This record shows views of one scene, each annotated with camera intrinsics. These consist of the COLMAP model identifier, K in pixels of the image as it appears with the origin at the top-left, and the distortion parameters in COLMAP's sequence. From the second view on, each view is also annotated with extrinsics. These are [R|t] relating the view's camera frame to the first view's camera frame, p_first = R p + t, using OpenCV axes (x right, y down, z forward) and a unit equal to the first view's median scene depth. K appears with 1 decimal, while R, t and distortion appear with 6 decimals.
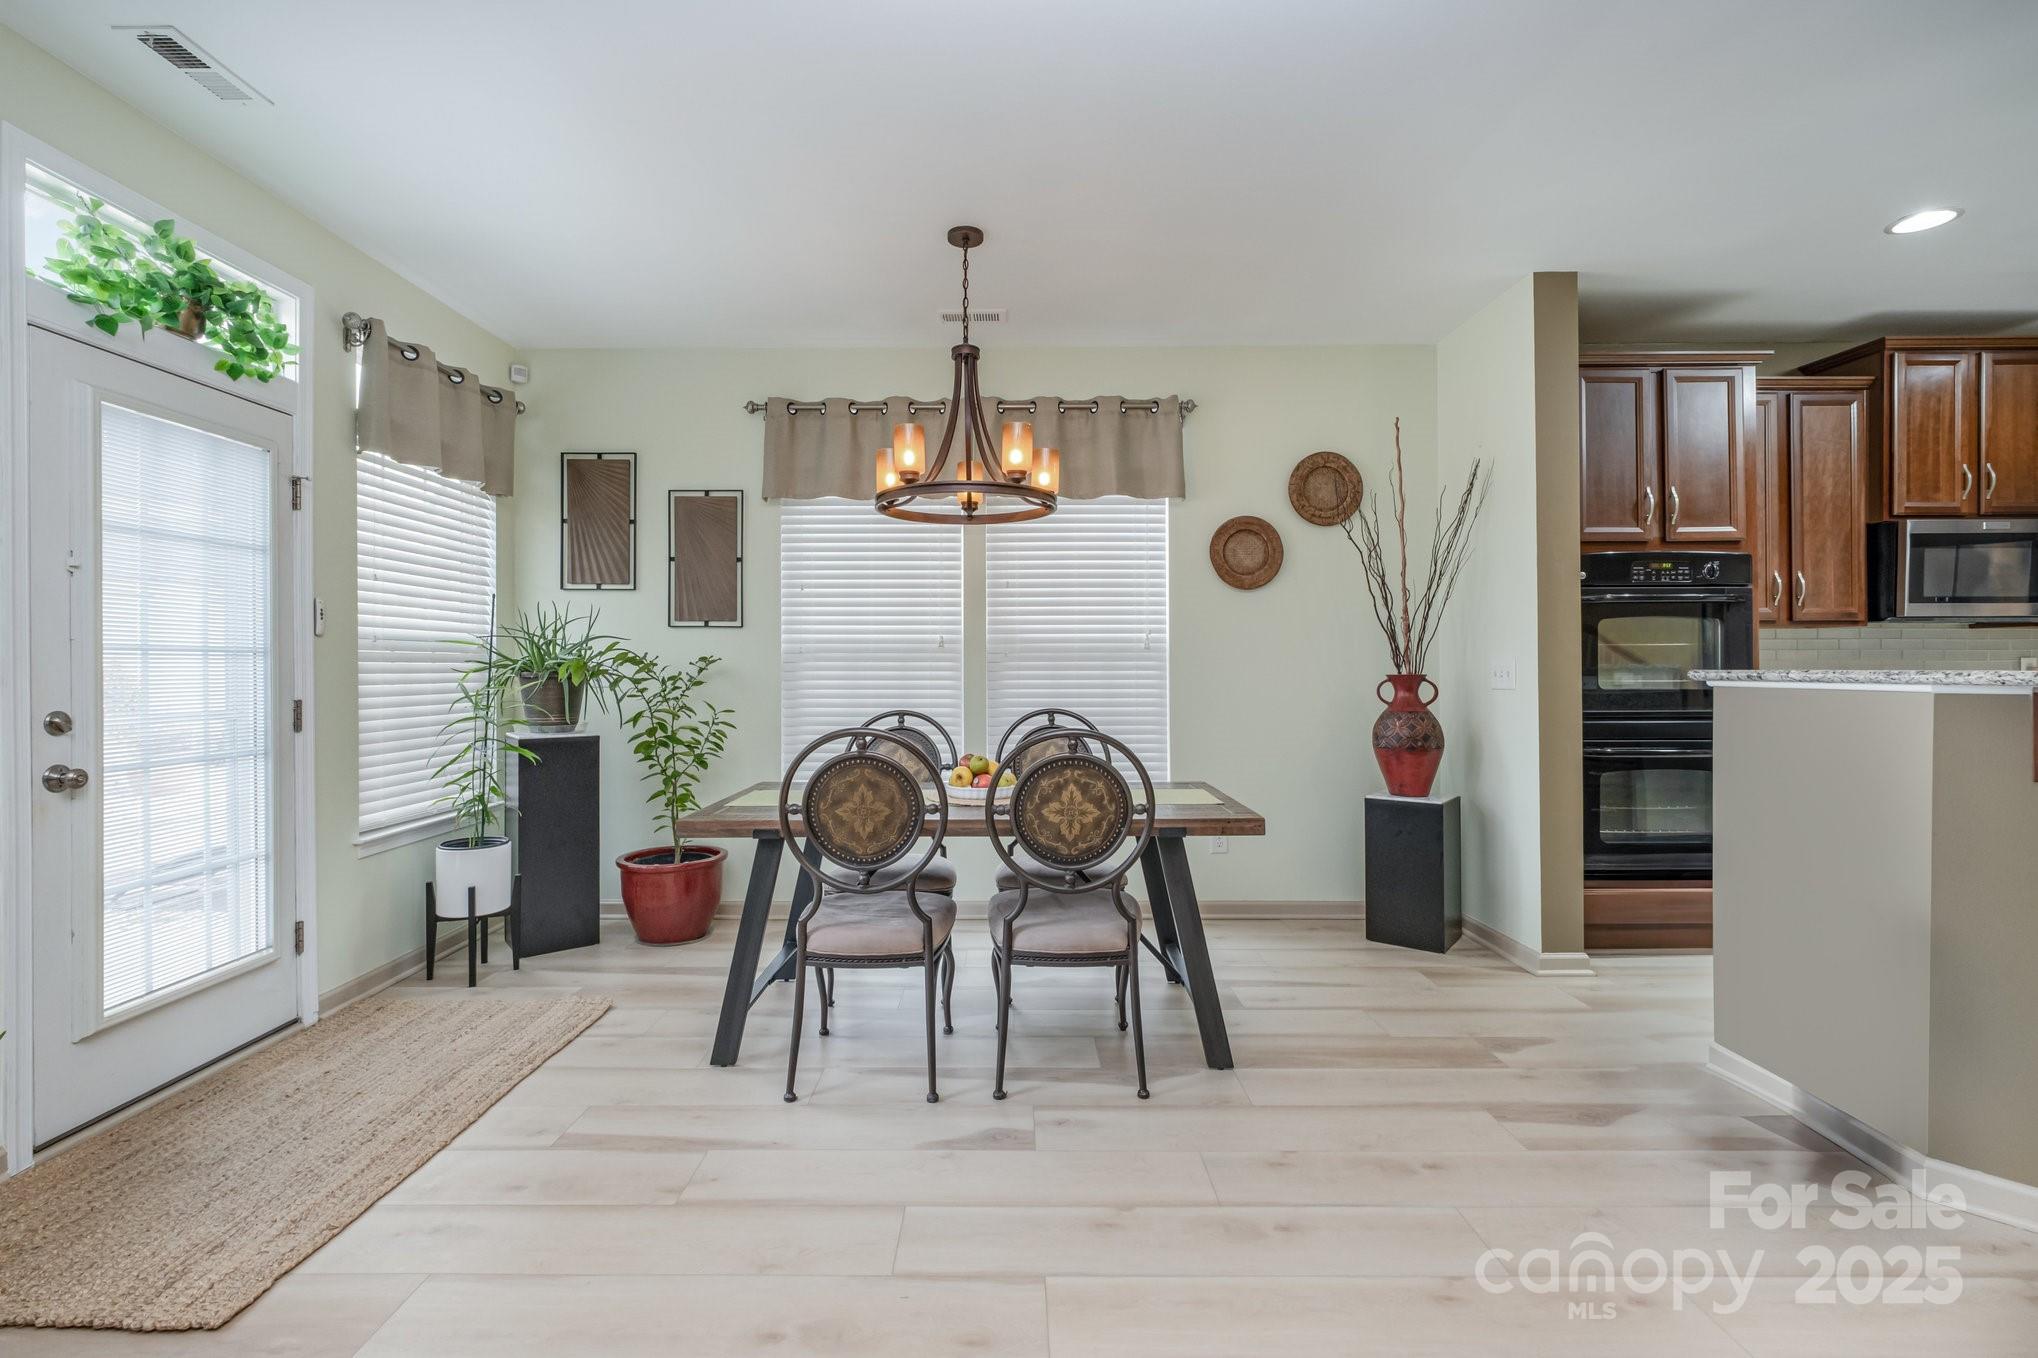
lens RADIAL K [[899.6, 0, 990.3], [0, 899.6, 660.5], [0, 0, 1]] dist [-0.002307, -0.000419]
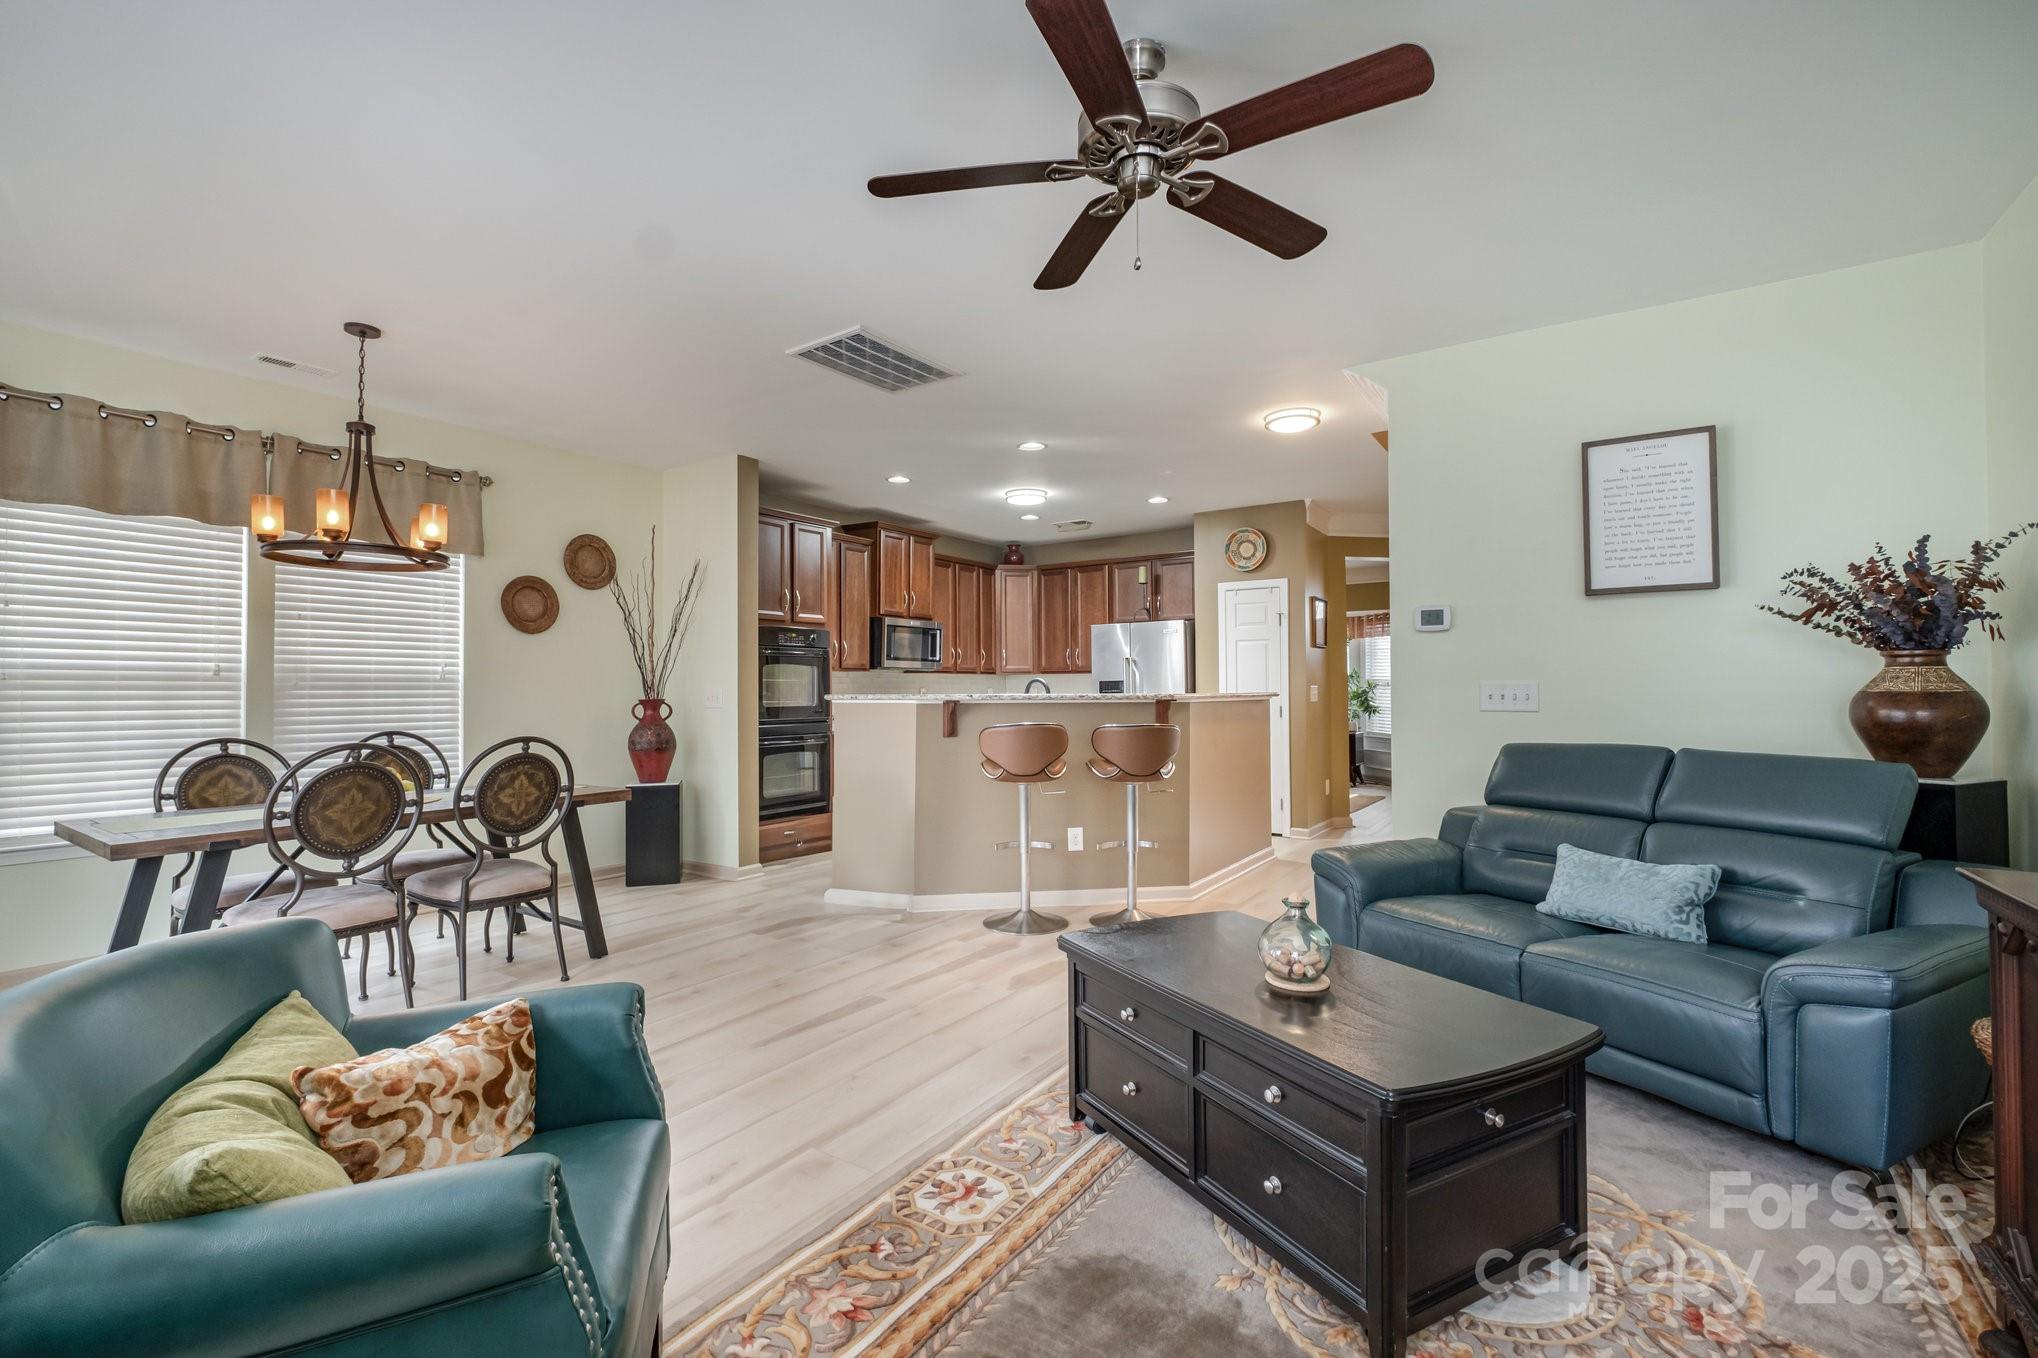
lens RADIAL K [[899.6, 0, 1013.0], [0, 899.6, 671.1], [0, 0, 1]] dist [-0.002307, -0.000419]
pose [[0.550210, 0.017904, 0.834834, -0.469940], [-0.000936, 0.999783, -0.020824, -0.000252], [-0.835026, 0.010676, 0.550107, -0.313430]]
